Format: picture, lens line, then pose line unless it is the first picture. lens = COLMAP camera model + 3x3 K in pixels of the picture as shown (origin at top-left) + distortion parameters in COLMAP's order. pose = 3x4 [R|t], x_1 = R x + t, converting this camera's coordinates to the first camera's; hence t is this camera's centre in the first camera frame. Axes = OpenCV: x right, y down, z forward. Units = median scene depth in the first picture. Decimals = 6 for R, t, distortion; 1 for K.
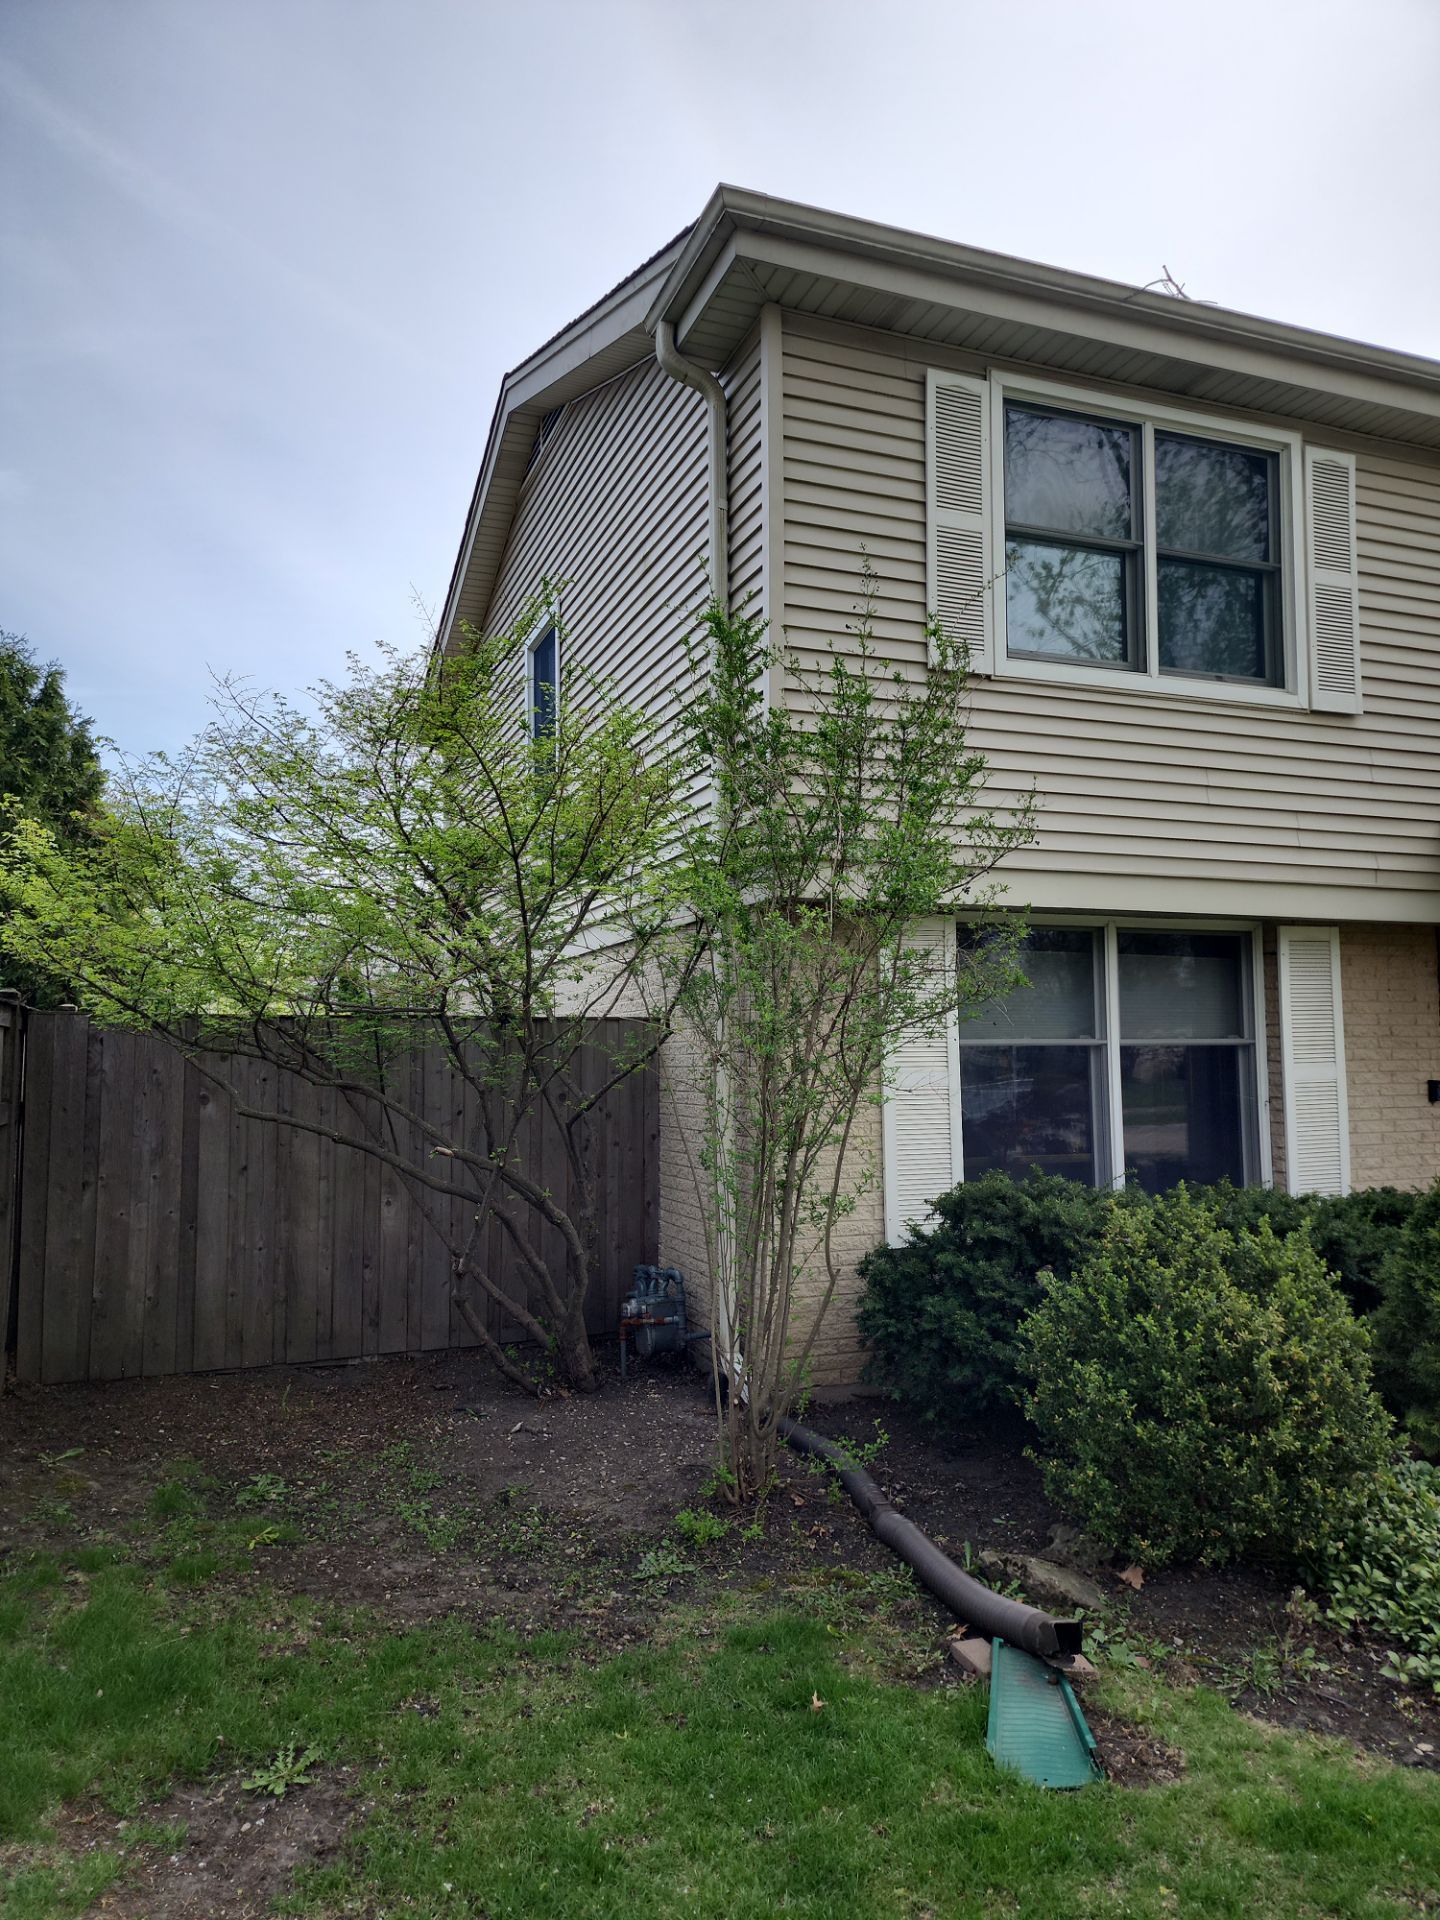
lens RADIAL K [[1275.6, 0, 730.6], [0, 1275.6, 964.6], [0, 0, 1]] dist [0.084929, -0.064195]
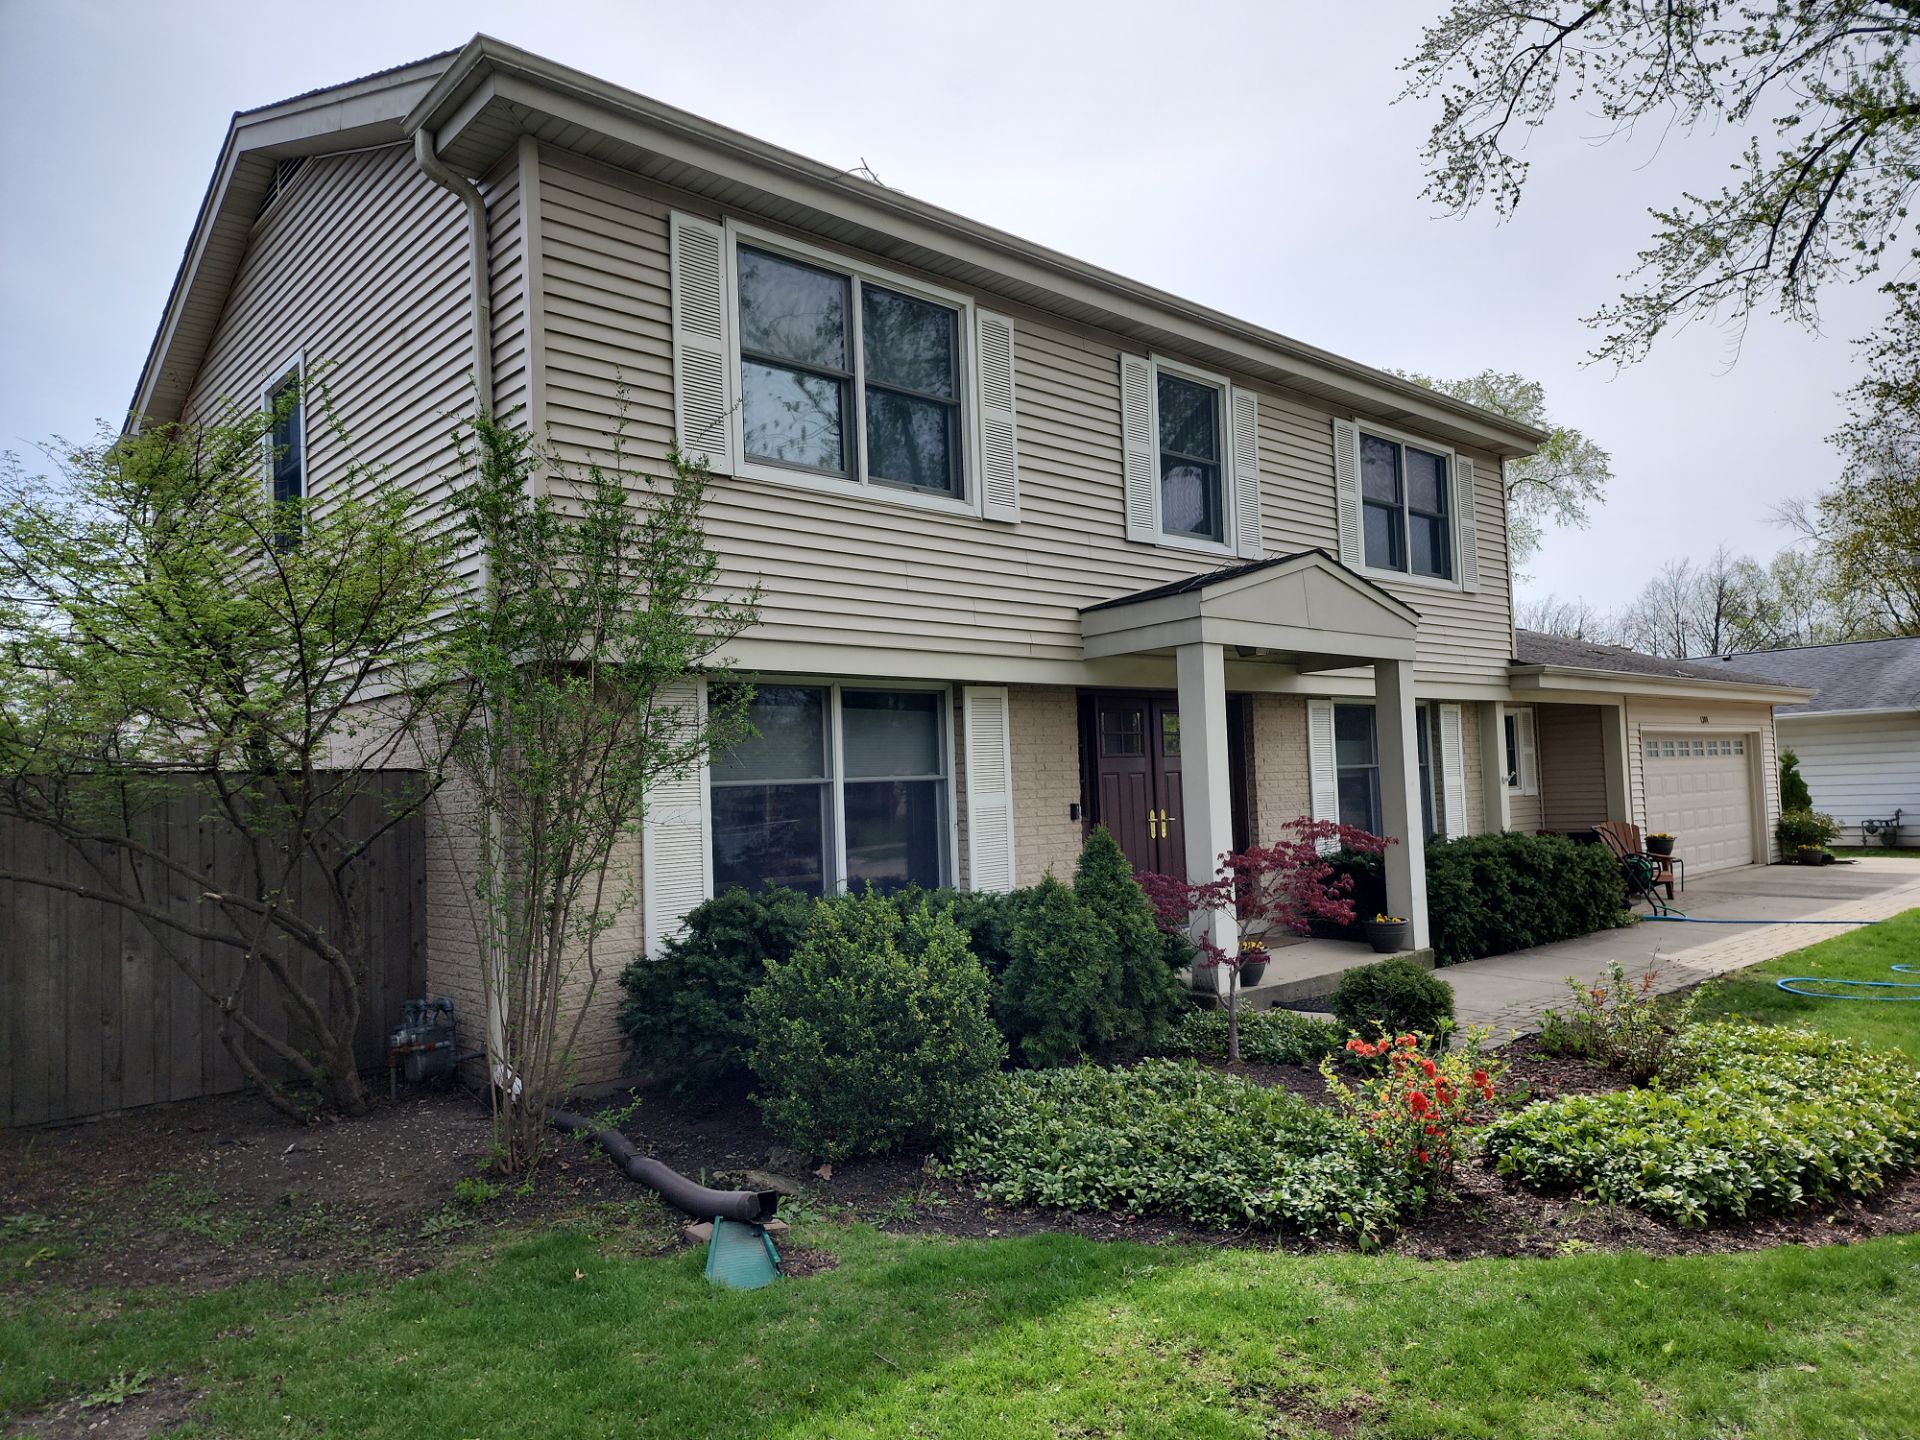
lens RADIAL K [[1275.6, 0, 961.8], [0, 1275.6, 728.7], [0, 0, 1]] dist [0.084929, -0.064195]
pose [[0.938218, -0.008597, 0.345937, -0.012226], [0.003942, 0.999892, 0.014157, -0.006612], [-0.346022, -0.011919, 0.938151, -0.219049]]
